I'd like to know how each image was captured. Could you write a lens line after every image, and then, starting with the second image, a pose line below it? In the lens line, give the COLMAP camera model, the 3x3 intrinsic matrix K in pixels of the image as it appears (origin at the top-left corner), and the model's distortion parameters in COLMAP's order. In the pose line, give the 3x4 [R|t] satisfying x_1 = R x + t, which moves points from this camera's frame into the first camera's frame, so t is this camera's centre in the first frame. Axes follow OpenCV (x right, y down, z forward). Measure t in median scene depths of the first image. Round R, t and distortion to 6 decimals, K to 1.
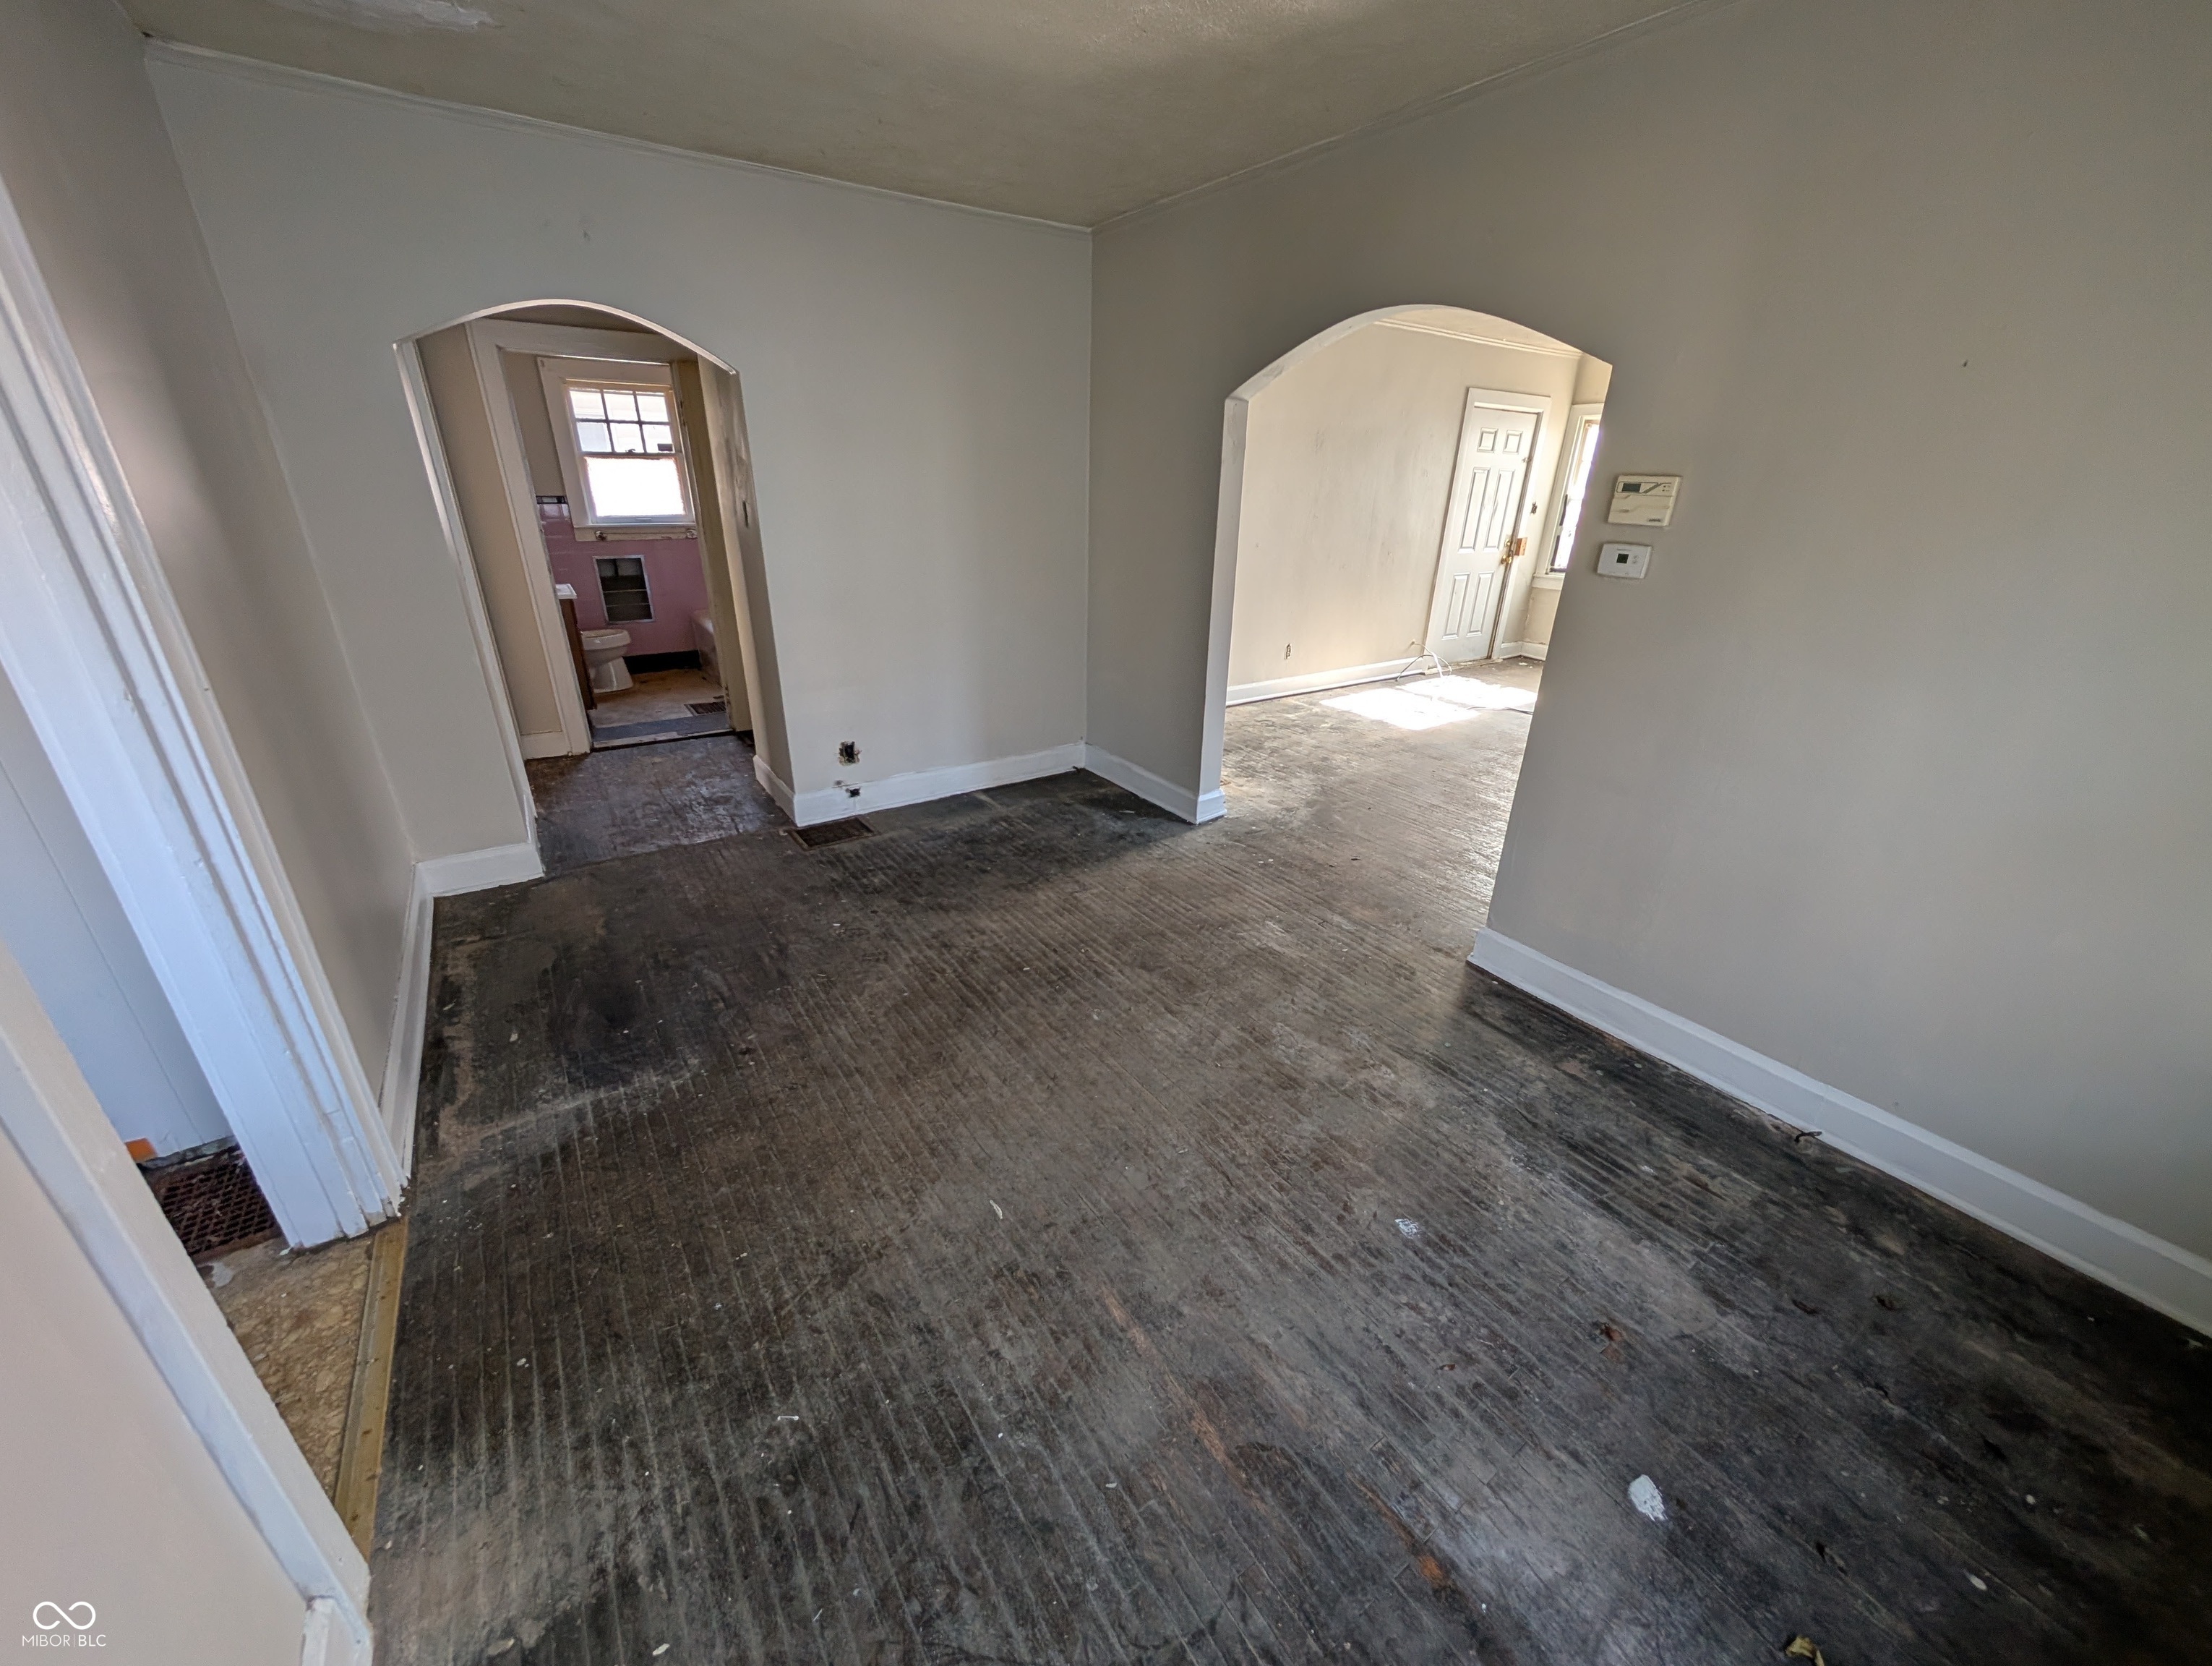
lens RADIAL K [[836.8, 0, 1103.4], [0, 836.8, 833.7], [0, 0, 1]] dist [0.002331, 0.000127]
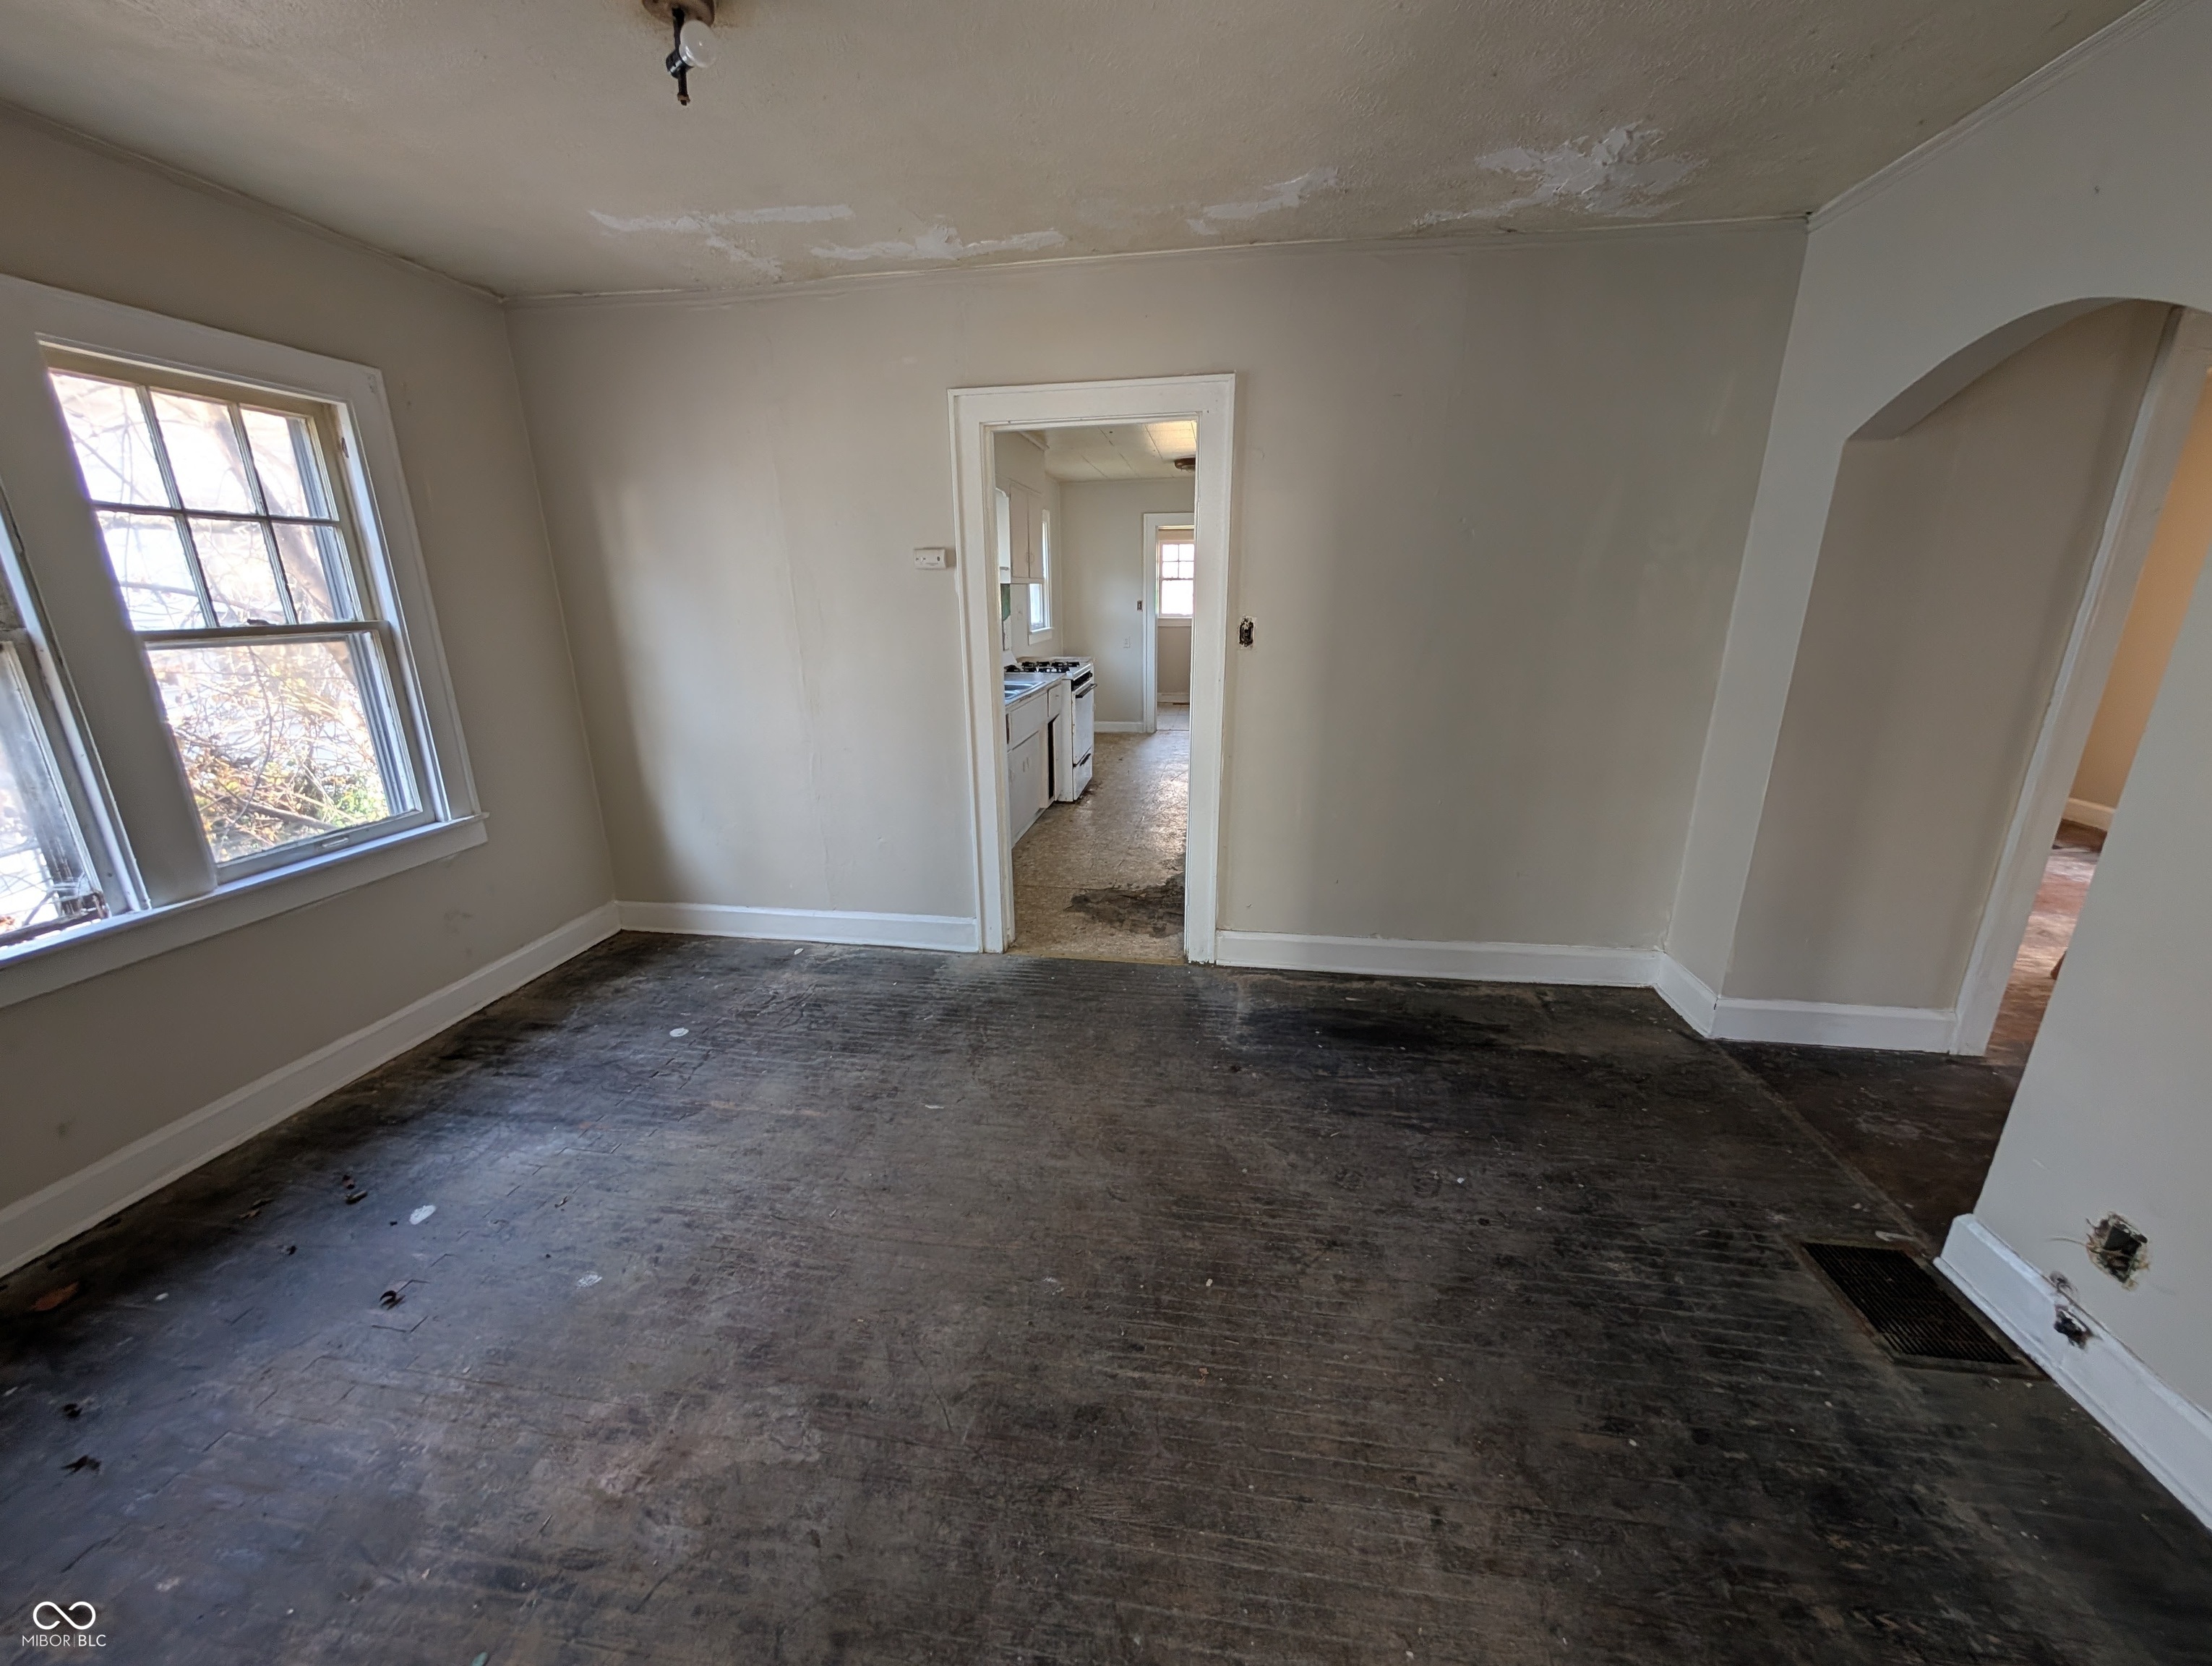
lens RADIAL K [[836.8, 0, 1114.7], [0, 836.8, 831.4], [0, 0, 1]] dist [0.002331, 0.000127]
pose [[-0.672867, 0.195075, -0.713579, 0.417931], [-0.296725, 0.812437, 0.501897, -0.508132], [0.677646, 0.549446, -0.488779, 1.232600]]
